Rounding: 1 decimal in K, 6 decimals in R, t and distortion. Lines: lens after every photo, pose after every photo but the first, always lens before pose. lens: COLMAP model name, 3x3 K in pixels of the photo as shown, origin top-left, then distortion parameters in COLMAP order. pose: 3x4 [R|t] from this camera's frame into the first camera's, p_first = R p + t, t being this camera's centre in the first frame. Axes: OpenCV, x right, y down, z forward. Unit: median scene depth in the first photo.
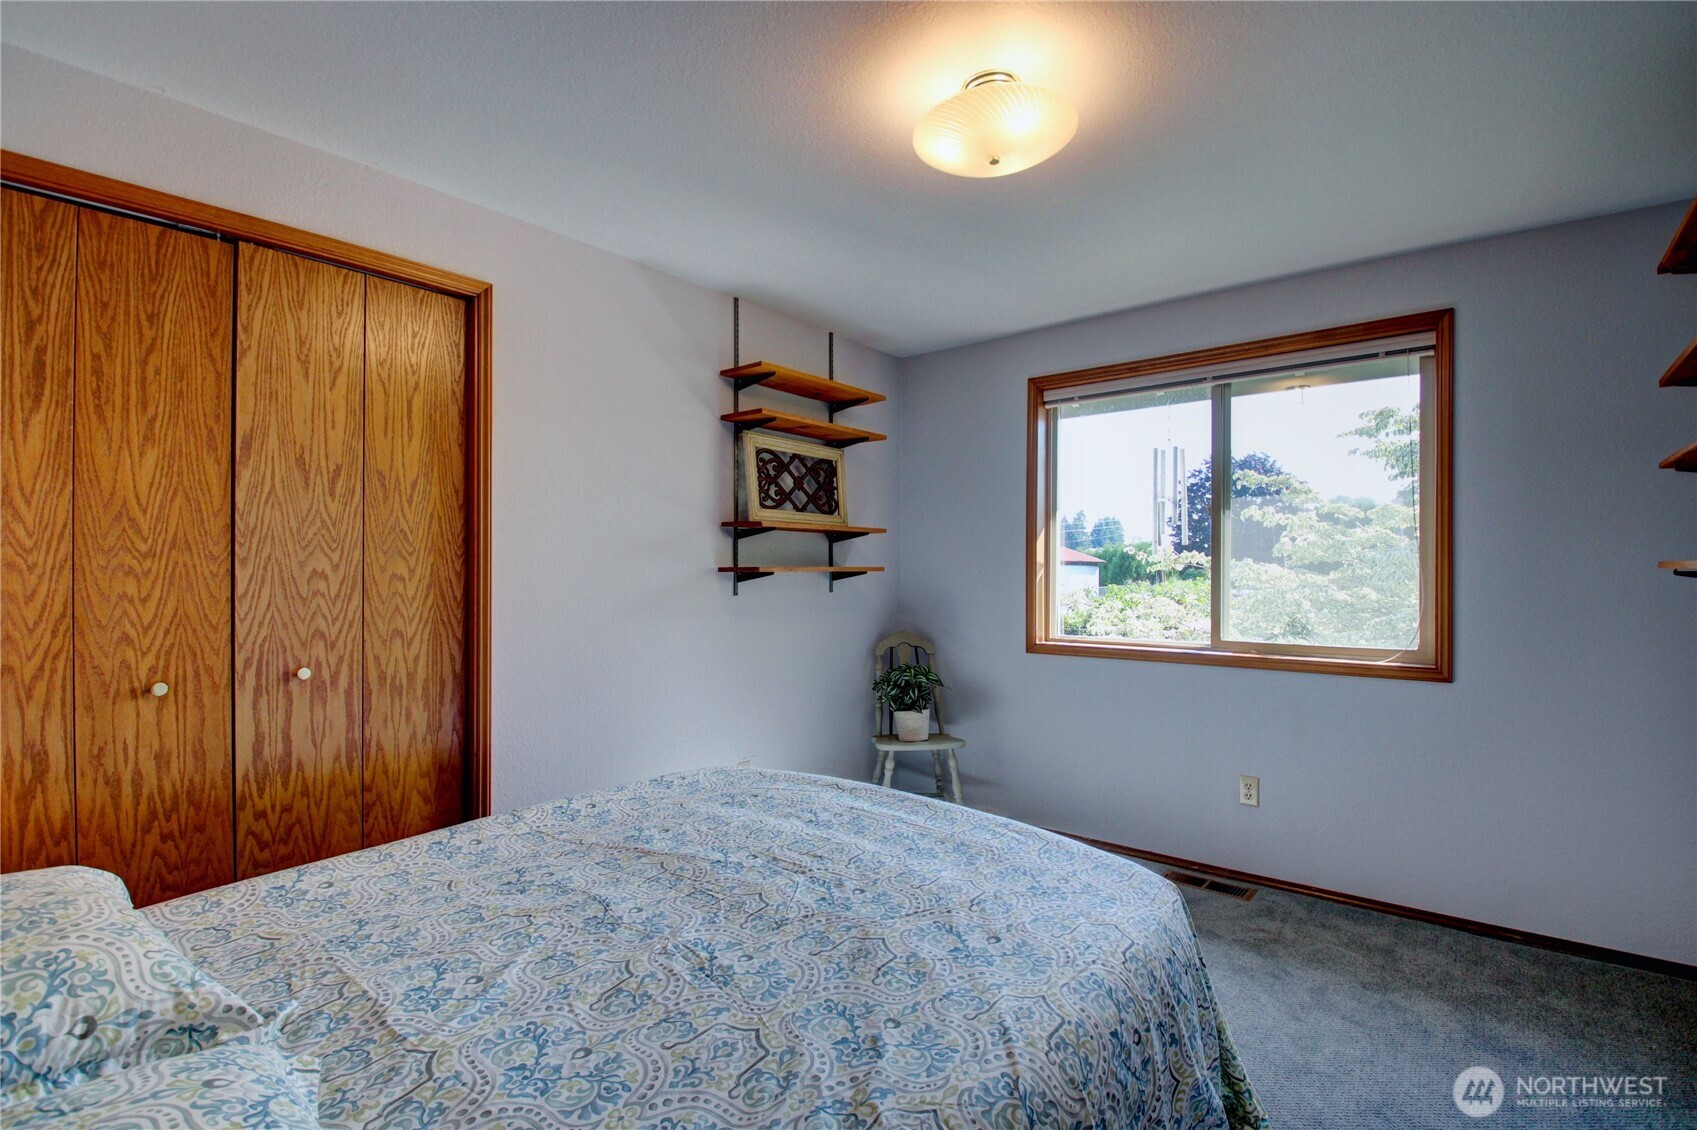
lens RADIAL K [[770.9, 0, 843.2], [0, 770.9, 571.2], [0, 0, 1]] dist [-0.019631, -0.001087]
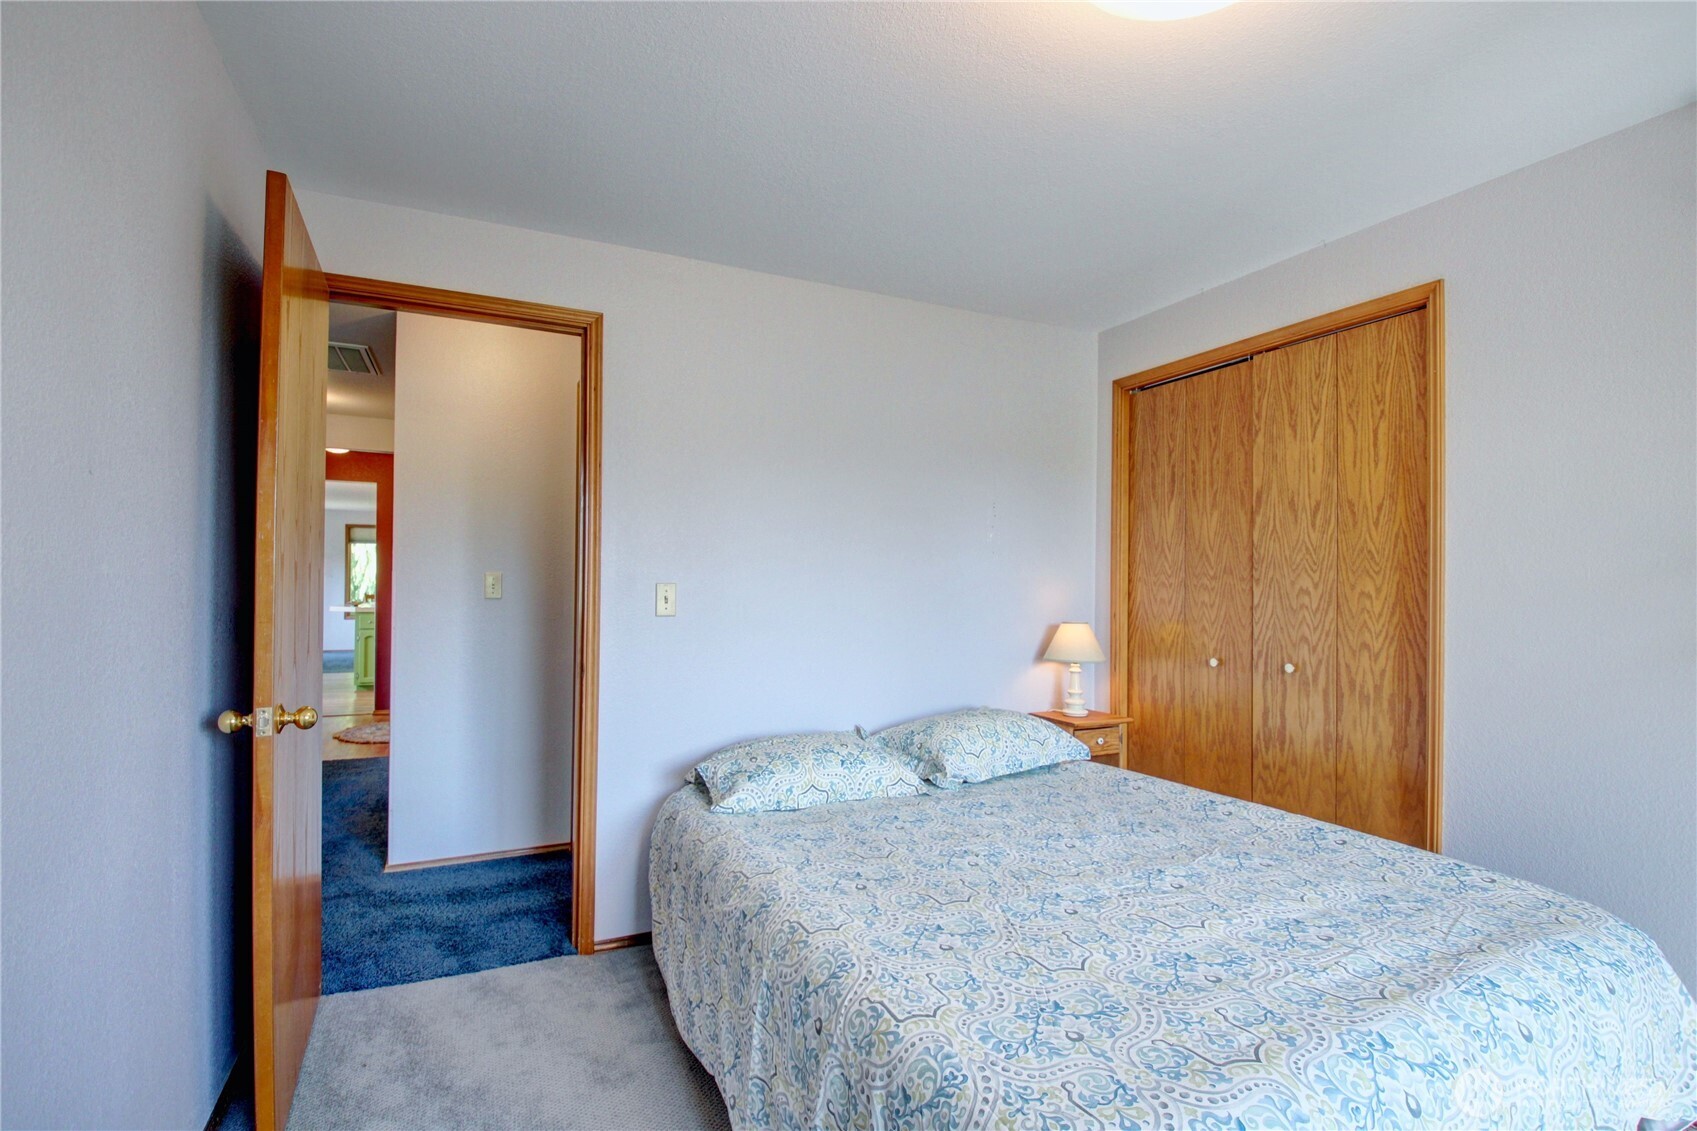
lens RADIAL K [[770.9, 0, 845.2], [0, 770.9, 569.9], [0, 0, 1]] dist [-0.019631, -0.001087]
pose [[-0.409824, -0.018832, -0.911970, 0.750117], [-0.006468, 0.999822, -0.017739, -0.003716], [0.912142, -0.001371, -0.409873, 0.813561]]
